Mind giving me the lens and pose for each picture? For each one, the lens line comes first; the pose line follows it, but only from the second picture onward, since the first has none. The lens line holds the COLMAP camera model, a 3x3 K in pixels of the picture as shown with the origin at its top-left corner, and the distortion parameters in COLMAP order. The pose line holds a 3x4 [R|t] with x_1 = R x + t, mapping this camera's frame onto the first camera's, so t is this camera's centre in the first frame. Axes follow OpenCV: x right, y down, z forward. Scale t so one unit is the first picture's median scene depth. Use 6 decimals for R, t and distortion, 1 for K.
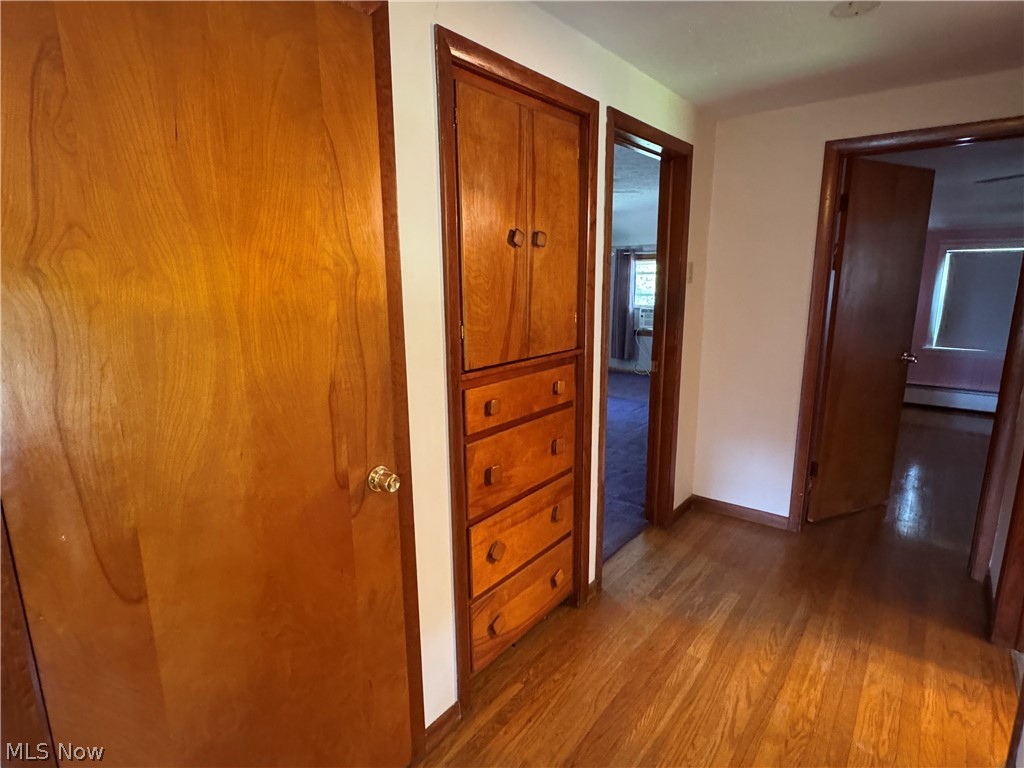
lens RADIAL K [[540.9, 0, 512.7], [0, 540.9, 384.5], [0, 0, 1]] dist [-0.002964, 0.002619]
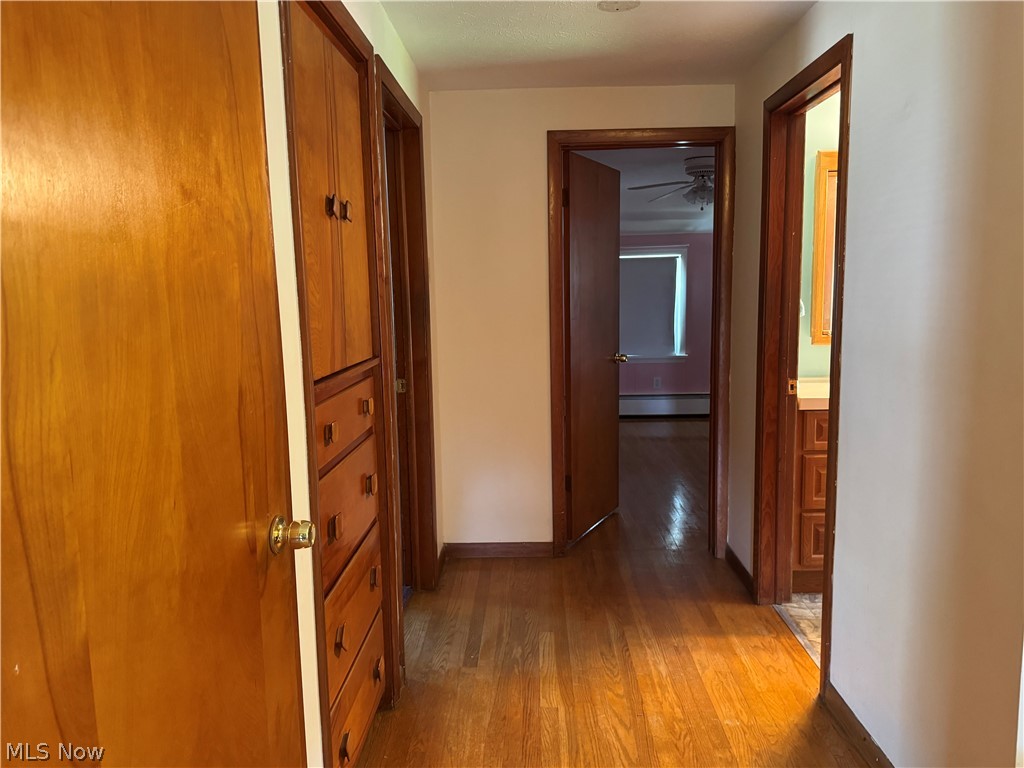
lens RADIAL K [[750.3, 0, 511.6], [0, 750.3, 383.6], [0, 0, 1]] dist [0.011716, -0.012105]
pose [[0.806209, -0.083521, 0.585706, -0.376703], [0.131200, 0.990575, -0.039339, 0.041938], [-0.576900, 0.108560, 0.809569, 0.029865]]
